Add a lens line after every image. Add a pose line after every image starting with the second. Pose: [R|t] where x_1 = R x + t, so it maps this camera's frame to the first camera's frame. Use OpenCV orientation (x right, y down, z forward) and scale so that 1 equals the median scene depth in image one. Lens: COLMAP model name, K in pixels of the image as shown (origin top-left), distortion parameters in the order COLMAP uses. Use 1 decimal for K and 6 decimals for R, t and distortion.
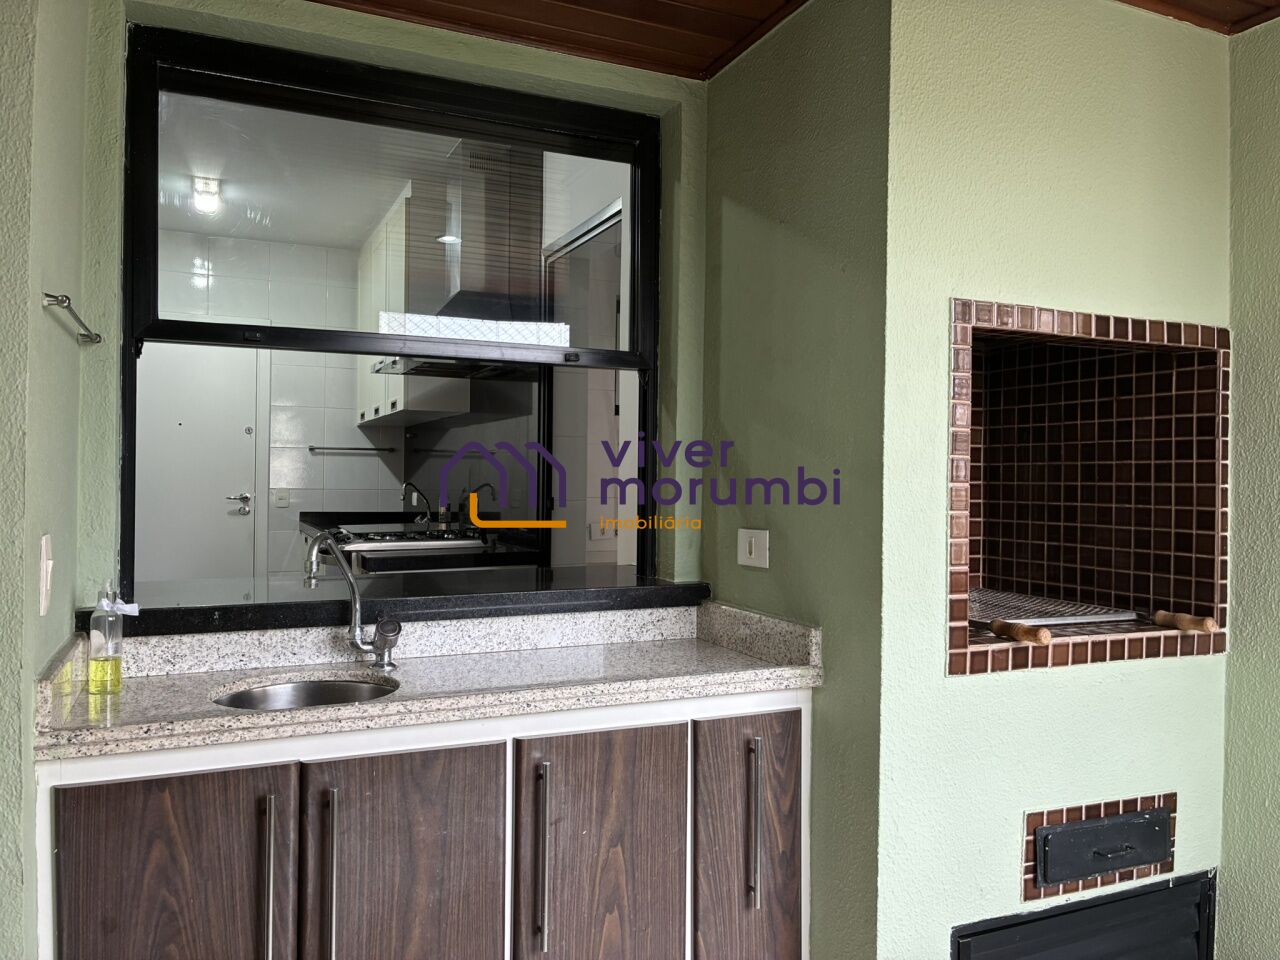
lens RADIAL K [[969.7, 0, 640.4], [0, 969.7, 471.3], [0, 0, 1]] dist [0.055218, -0.075750]
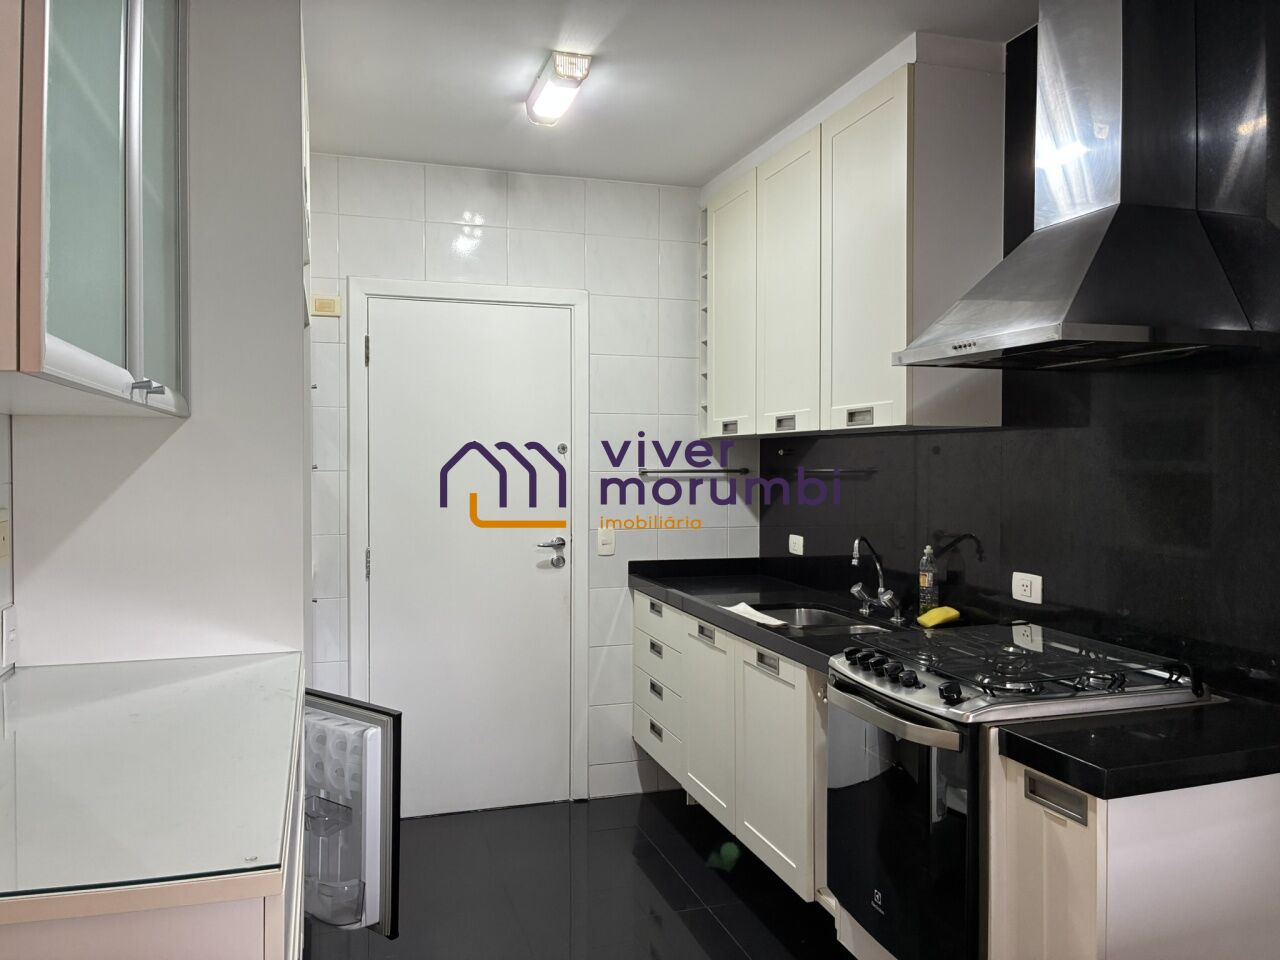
lens RADIAL K [[969.7, 0, 647.0], [0, 969.7, 475.2], [0, 0, 1]] dist [0.055218, -0.075750]
pose [[0.994554, -0.006334, -0.104034, -0.259026], [0.008660, 0.999722, 0.021919, -0.036083], [0.103866, -0.022700, 0.994332, 0.297393]]
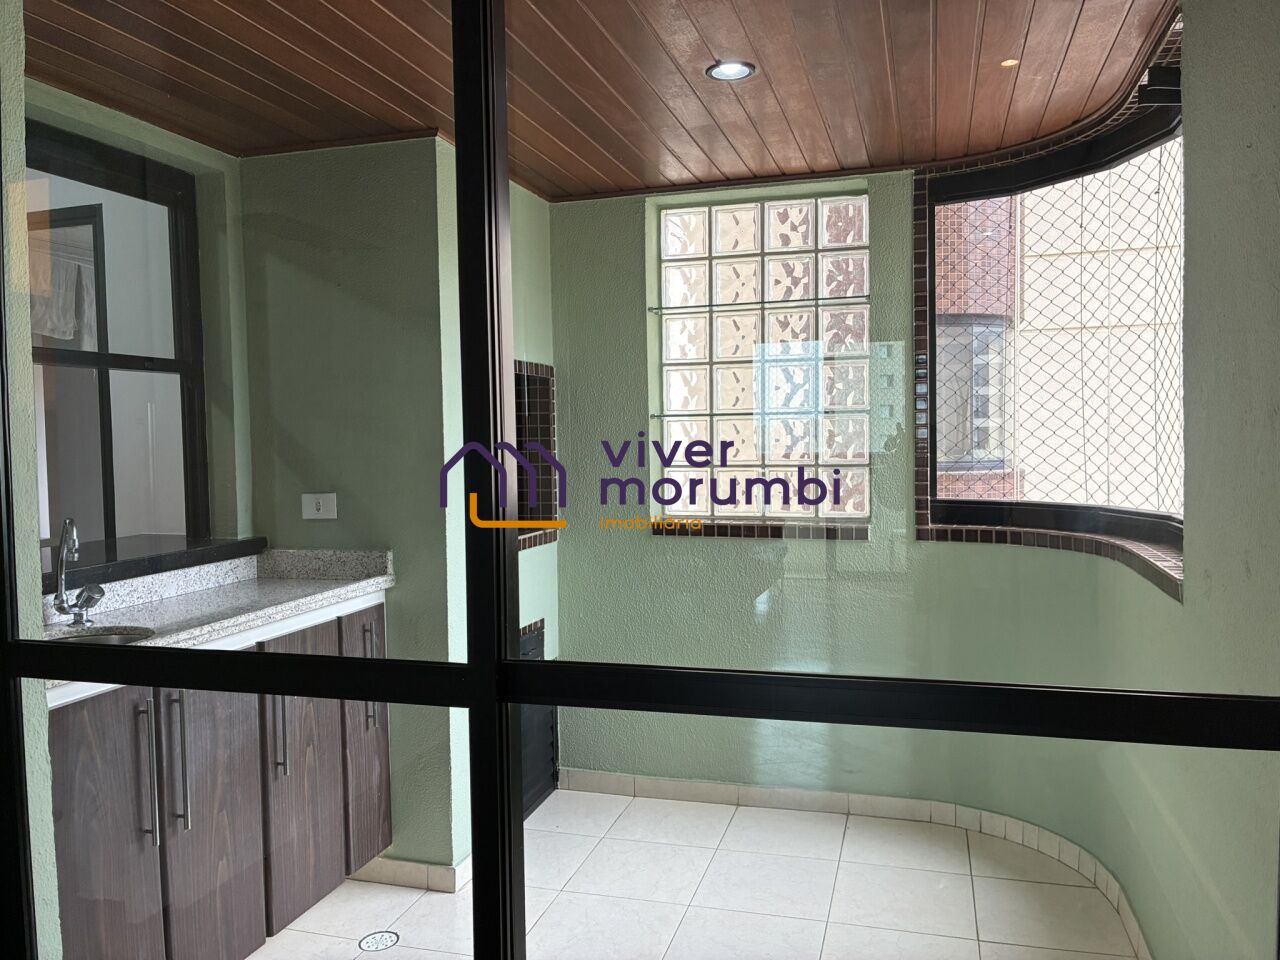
lens RADIAL K [[969.7, 0, 641.0], [0, 969.7, 479.2], [0, 0, 1]] dist [0.055218, -0.075750]
pose [[0.646898, -0.058315, 0.760344, -0.749085], [0.022672, 0.998102, 0.057260, -0.037099], [-0.762240, -0.019803, 0.646992, -0.339085]]
